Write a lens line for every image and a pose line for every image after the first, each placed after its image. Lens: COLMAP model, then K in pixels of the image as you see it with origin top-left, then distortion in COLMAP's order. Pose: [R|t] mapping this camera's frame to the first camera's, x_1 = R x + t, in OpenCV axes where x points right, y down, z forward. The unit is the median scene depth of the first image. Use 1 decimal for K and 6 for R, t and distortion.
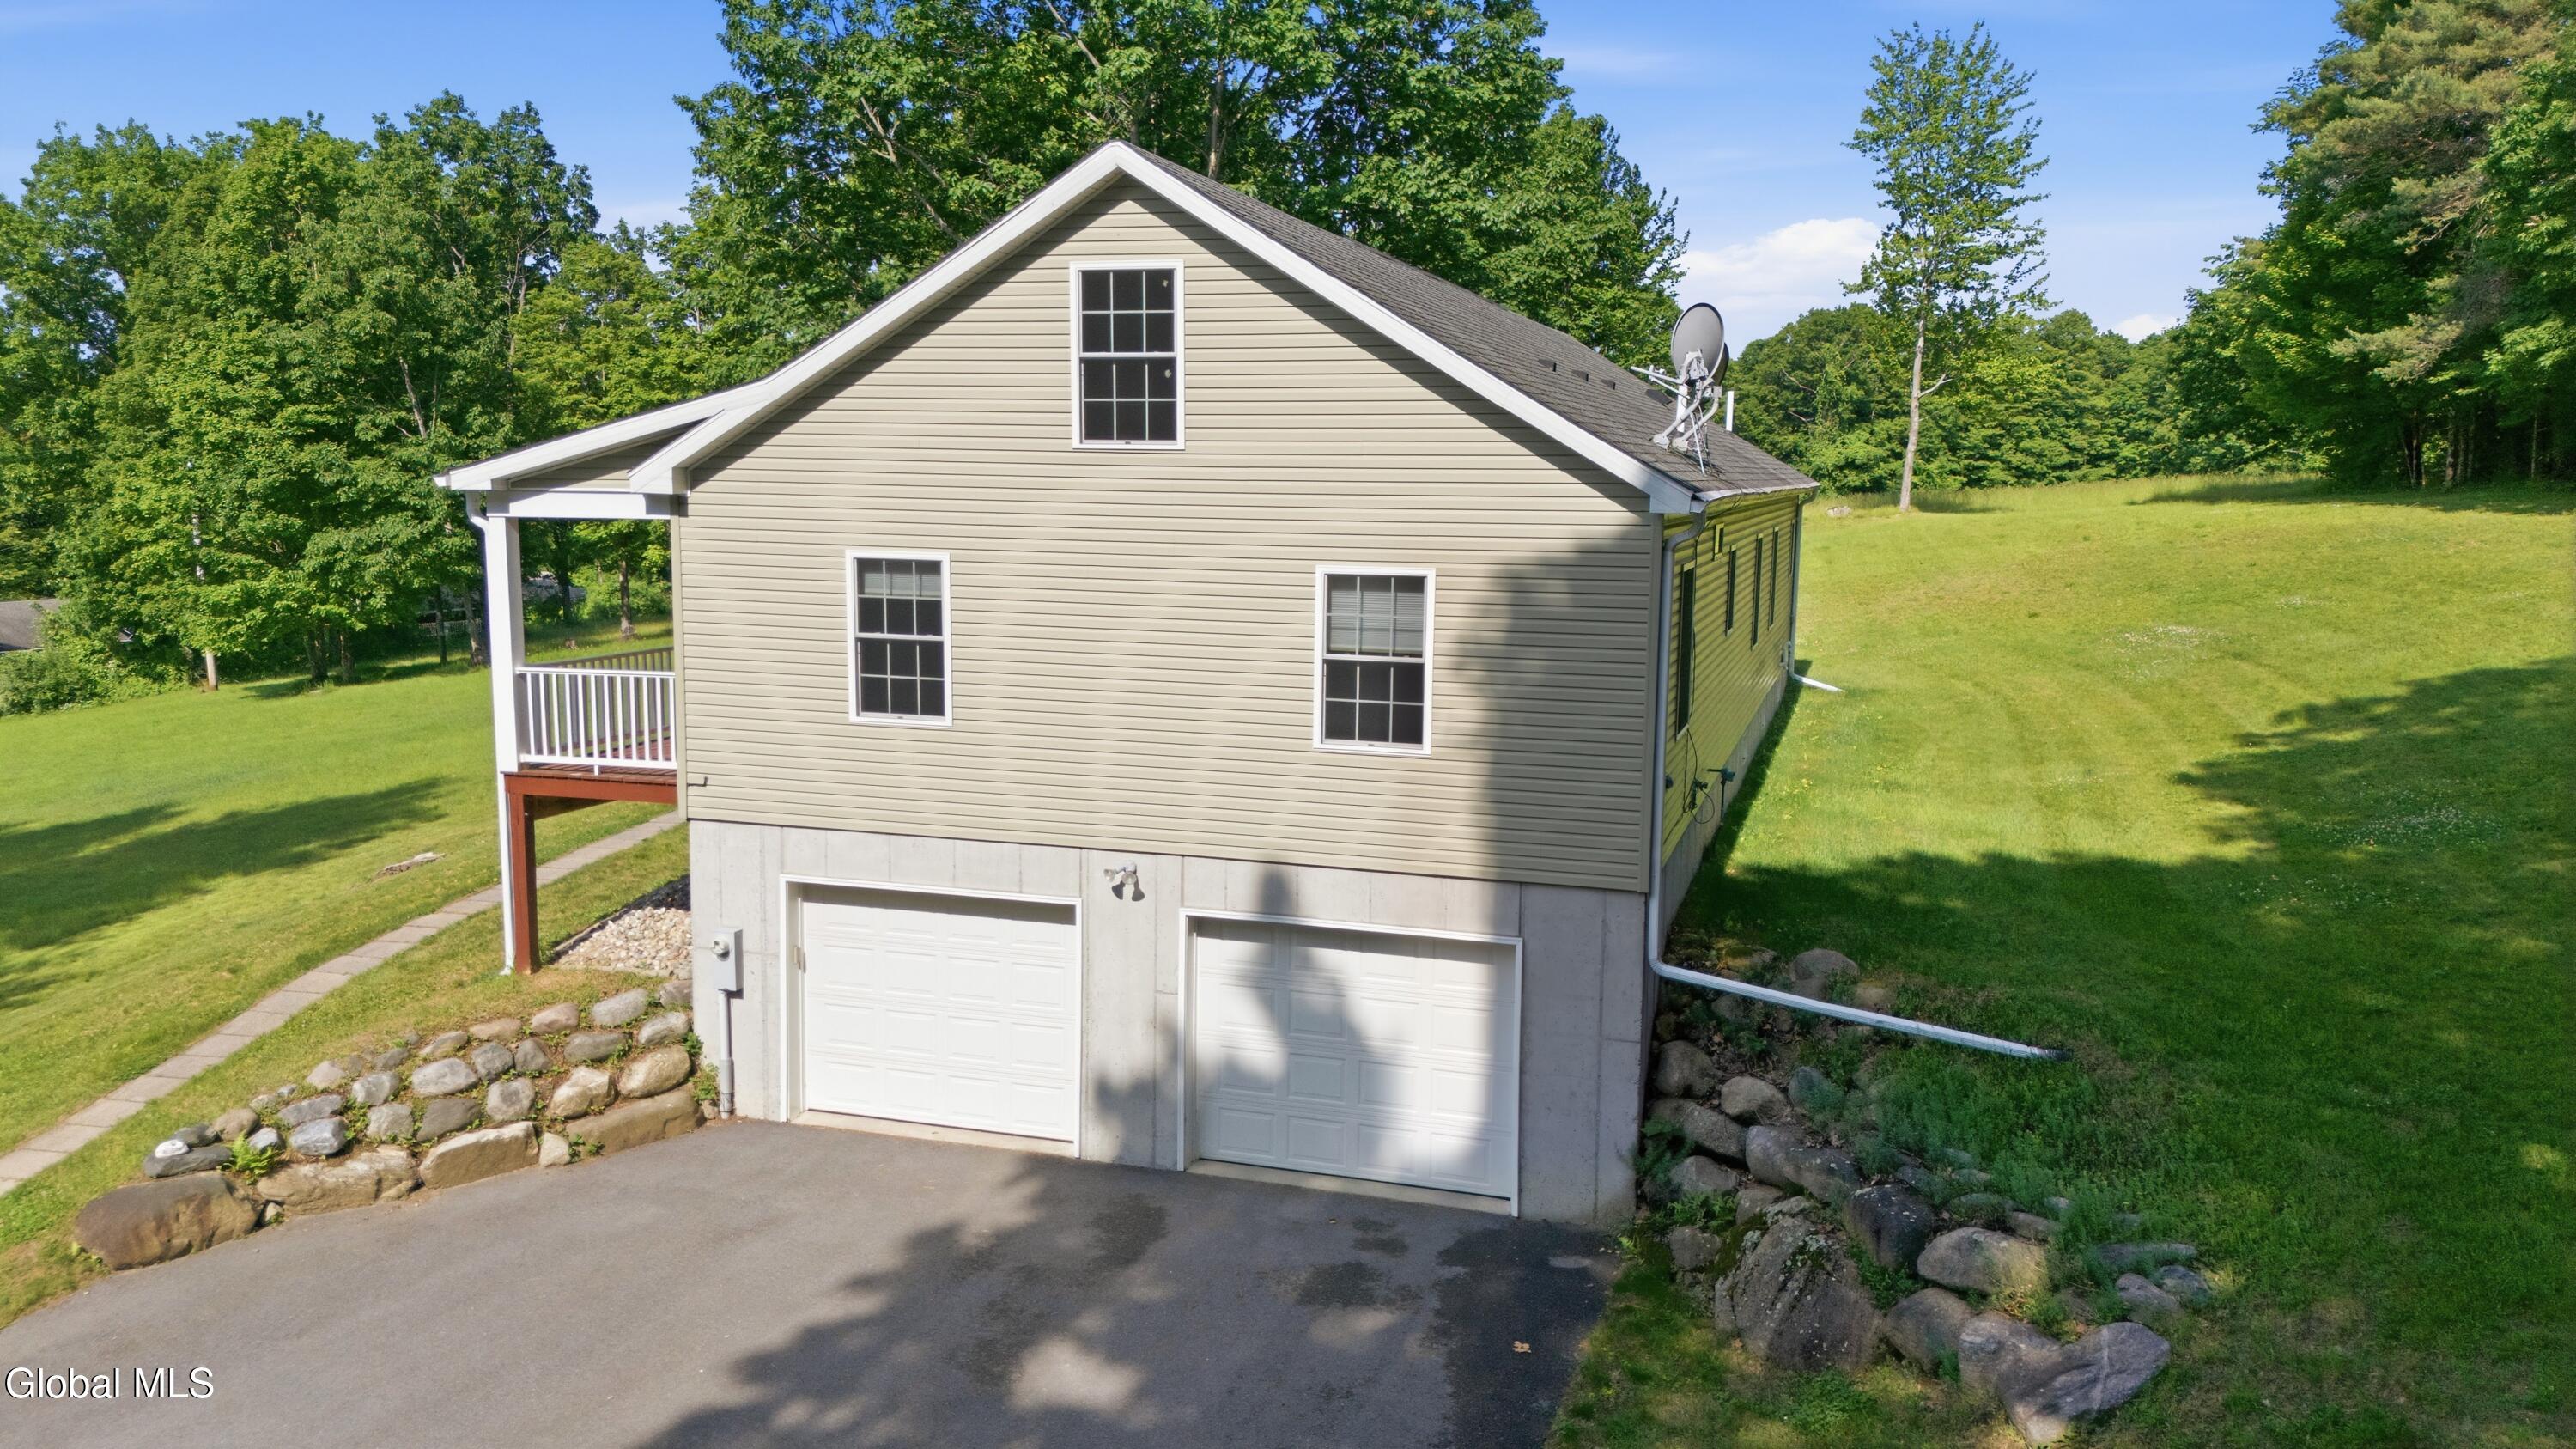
lens RADIAL K [[1937.1, 0, 1288.0], [0, 1937.1, 724.5], [0, 0, 1]] dist [0.046753, -0.000047]
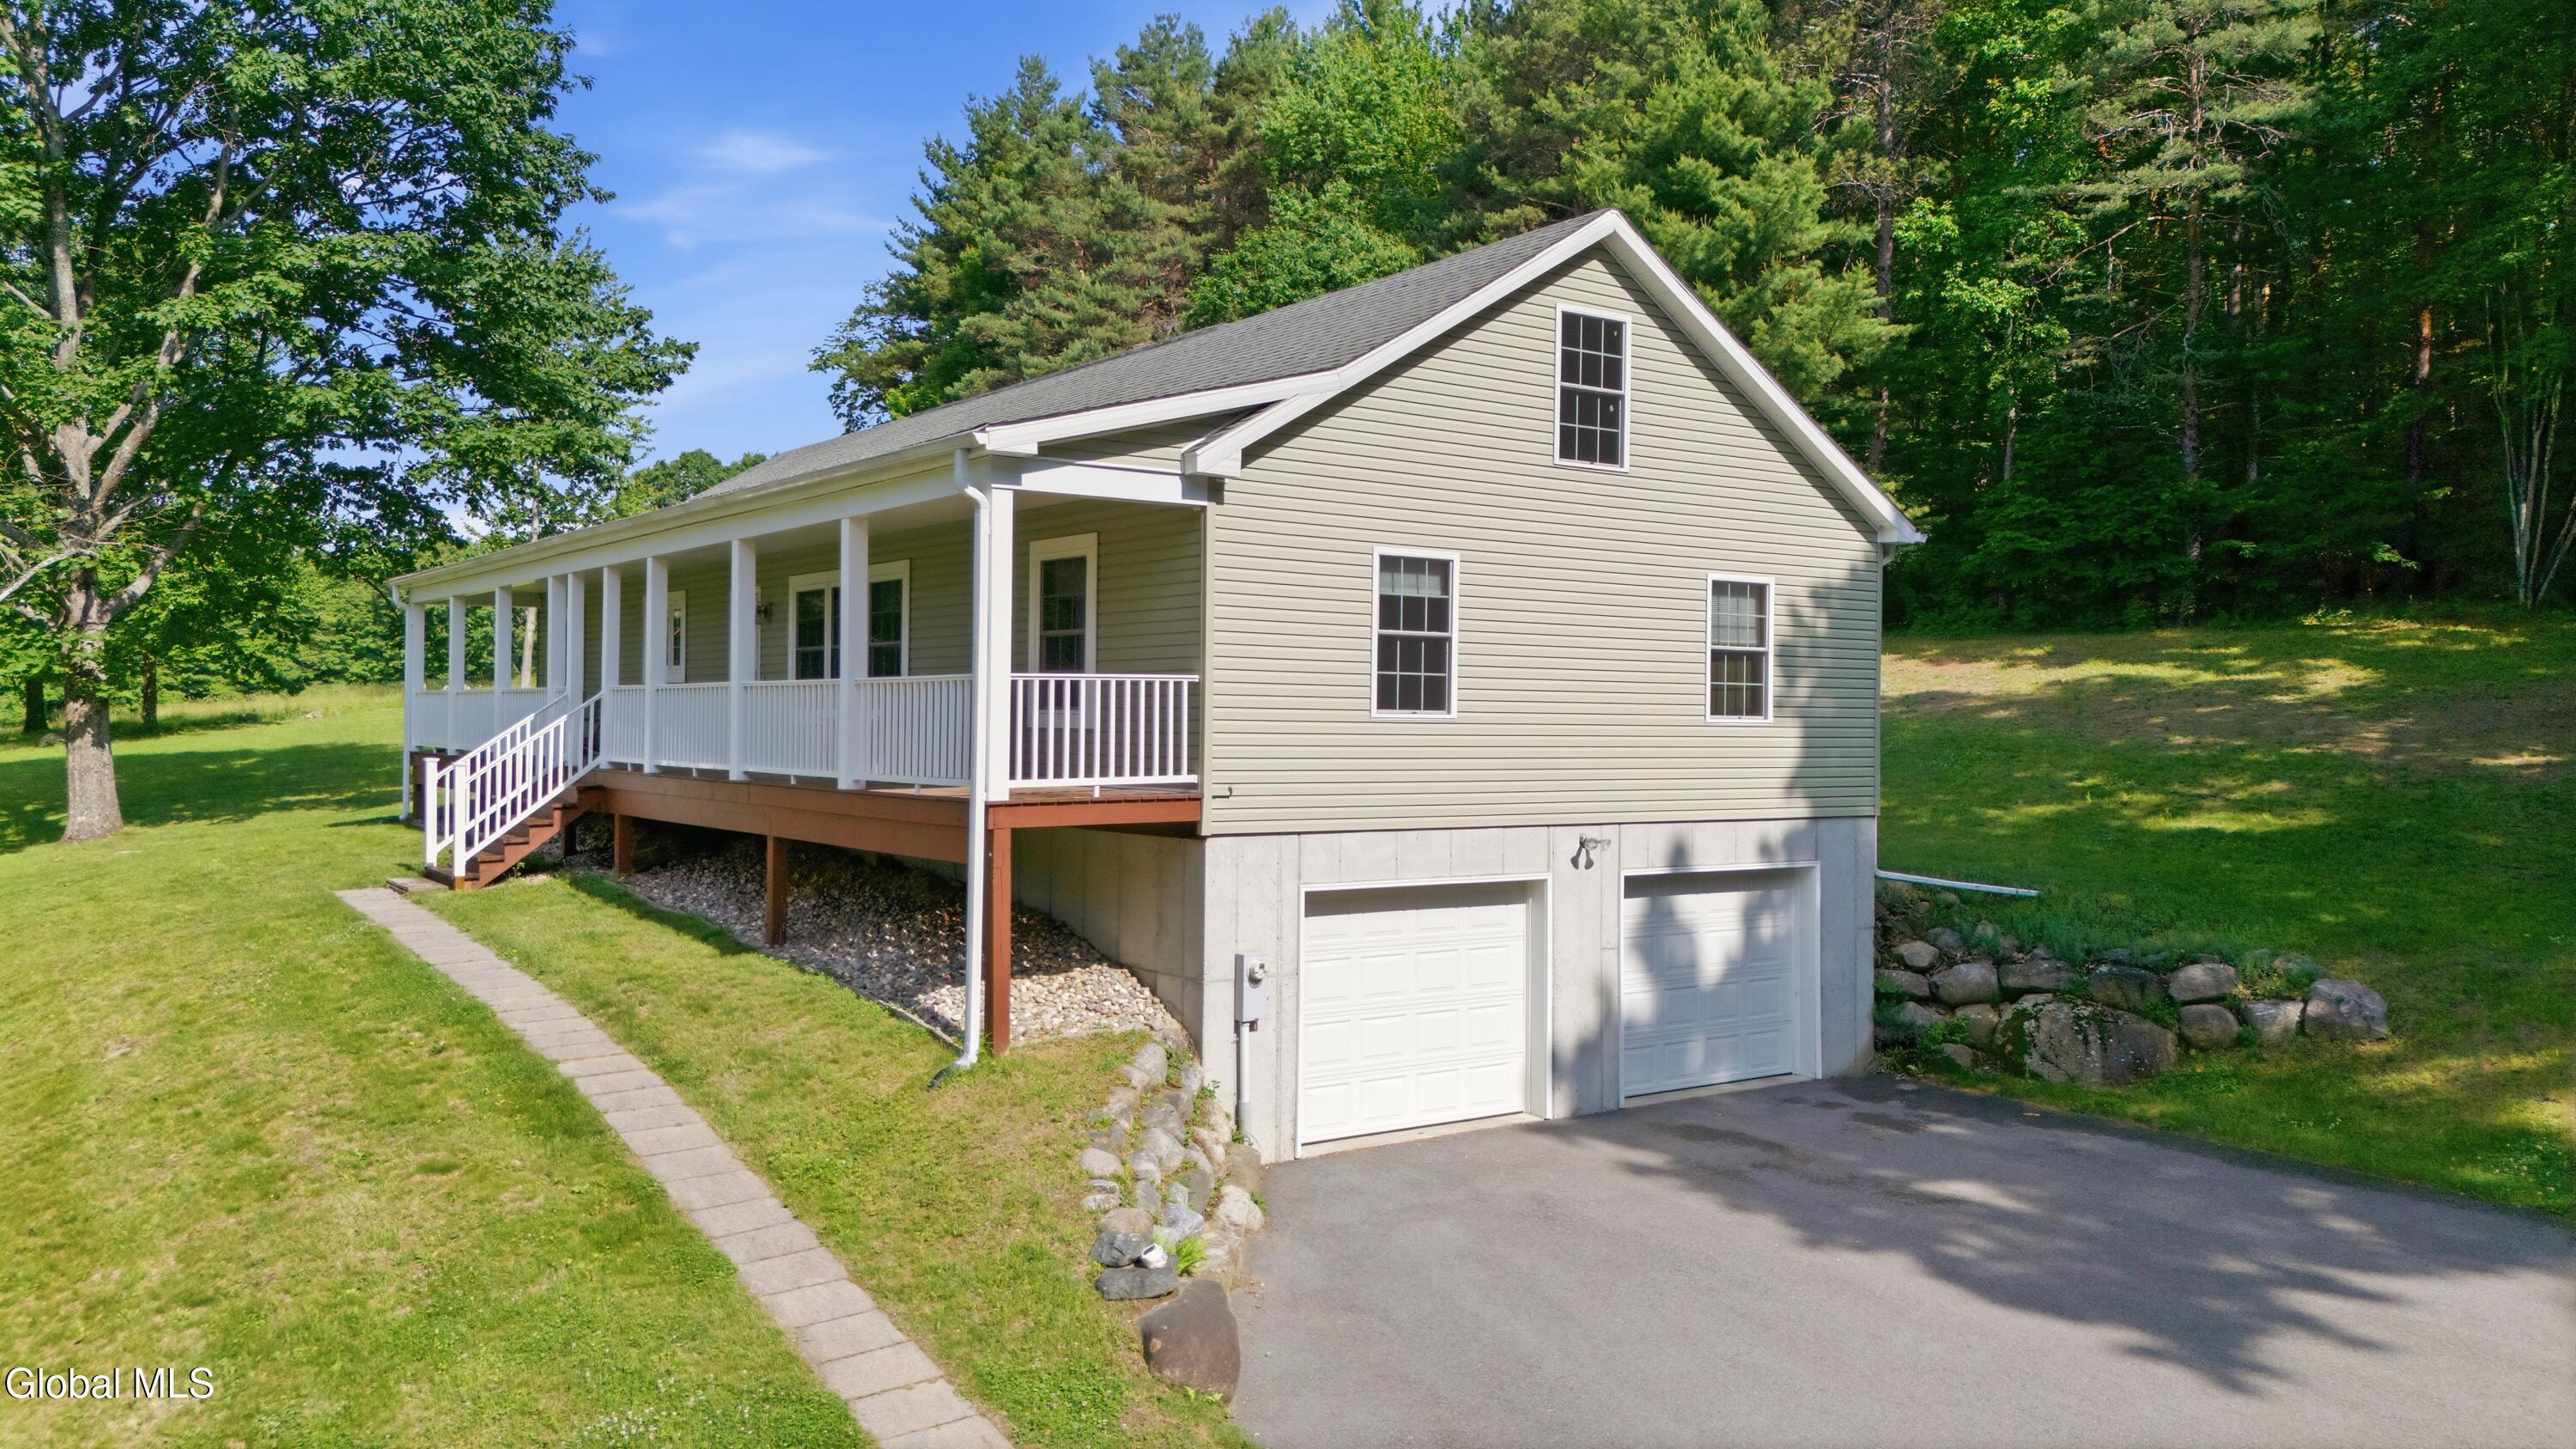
lens RADIAL K [[1937.1, 0, 1288.0], [0, 1937.1, 724.5], [0, 0, 1]] dist [0.046753, -0.000047]
pose [[0.588420, -0.006238, 0.808531, -1.066988], [0.104178, 0.992220, -0.068162, 0.065087], [-0.801816, 0.124339, 0.584492, 0.465426]]
